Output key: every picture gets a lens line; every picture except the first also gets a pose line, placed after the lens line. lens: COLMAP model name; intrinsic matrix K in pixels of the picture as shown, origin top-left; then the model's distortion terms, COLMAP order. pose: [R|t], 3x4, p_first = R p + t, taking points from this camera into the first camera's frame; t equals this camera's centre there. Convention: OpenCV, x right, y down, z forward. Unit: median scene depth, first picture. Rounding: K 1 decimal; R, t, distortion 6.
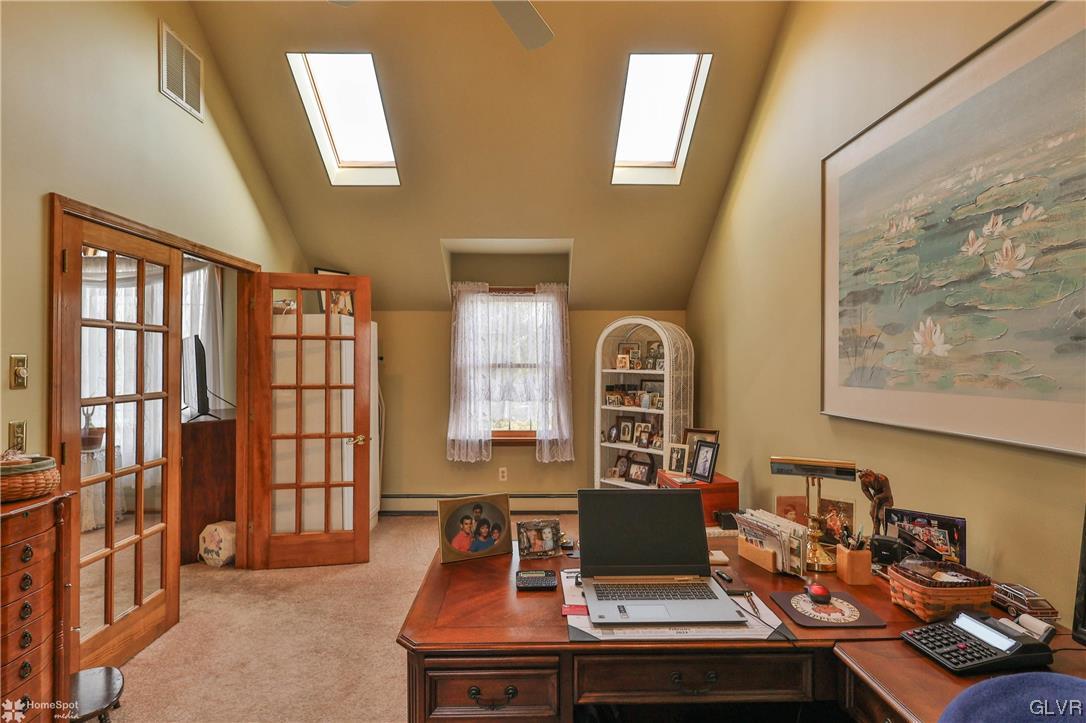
lens RADIAL K [[544.0, 0, 544.6], [0, 544.0, 359.7], [0, 0, 1]] dist [0.006221, 0.000413]
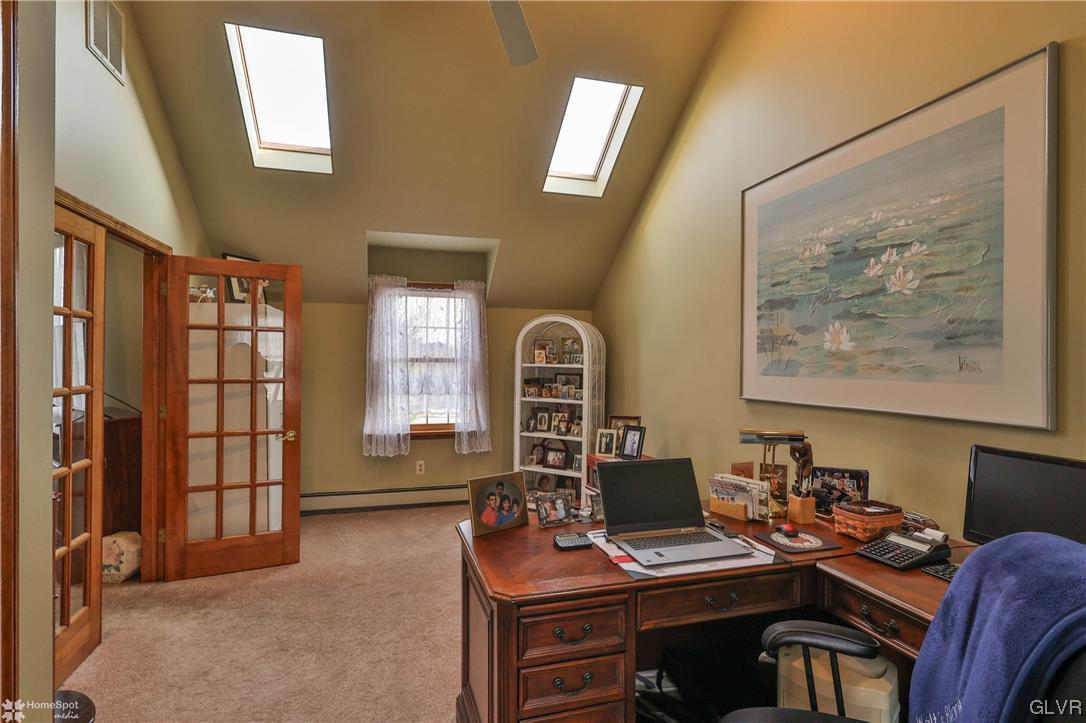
lens RADIAL K [[544.0, 0, 536.0], [0, 544.0, 361.1], [0, 0, 1]] dist [0.006221, 0.000413]
pose [[0.964507, 0.003860, 0.264028, -0.228043], [-0.005612, 0.999967, 0.005883, 0.009605], [-0.263997, -0.007156, 0.964497, -0.052088]]
